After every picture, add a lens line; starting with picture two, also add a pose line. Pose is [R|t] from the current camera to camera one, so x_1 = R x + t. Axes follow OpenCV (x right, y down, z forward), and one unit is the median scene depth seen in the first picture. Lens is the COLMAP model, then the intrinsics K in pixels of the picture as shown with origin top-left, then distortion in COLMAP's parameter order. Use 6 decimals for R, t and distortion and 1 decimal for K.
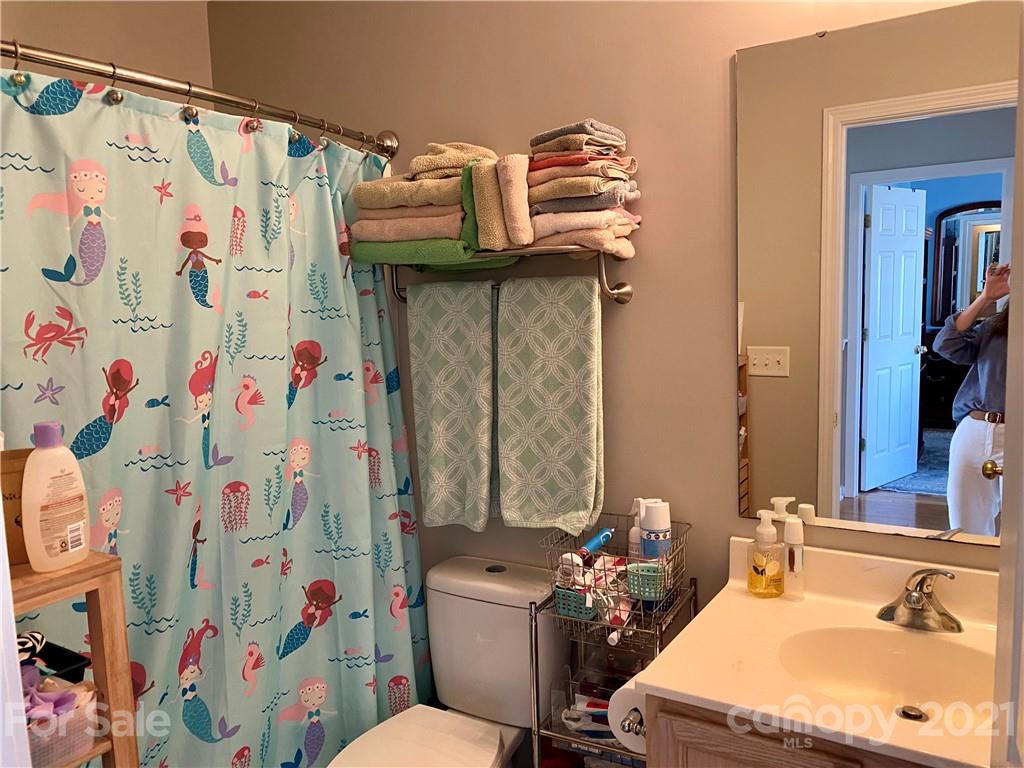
lens RADIAL K [[777.2, 0, 518.3], [0, 777.2, 375.8], [0, 0, 1]] dist [0.089342, -0.120036]
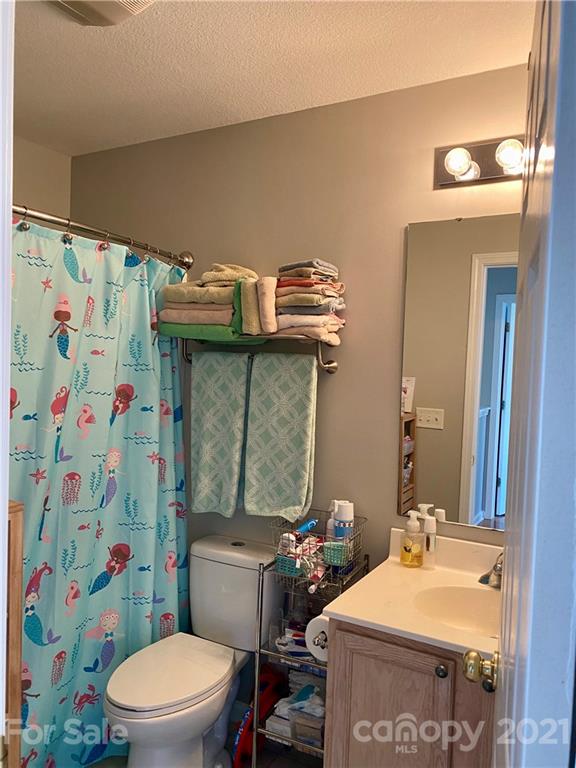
lens RADIAL K [[582.9, 0, 301.7], [0, 582.9, 396.5], [0, 0, 1]] dist [0.089342, -0.120036]
pose [[0.995474, 0.063910, 0.070332, -0.004903], [-0.060758, 0.997089, -0.046074, 0.011505], [-0.073071, 0.041592, 0.996459, -0.168679]]
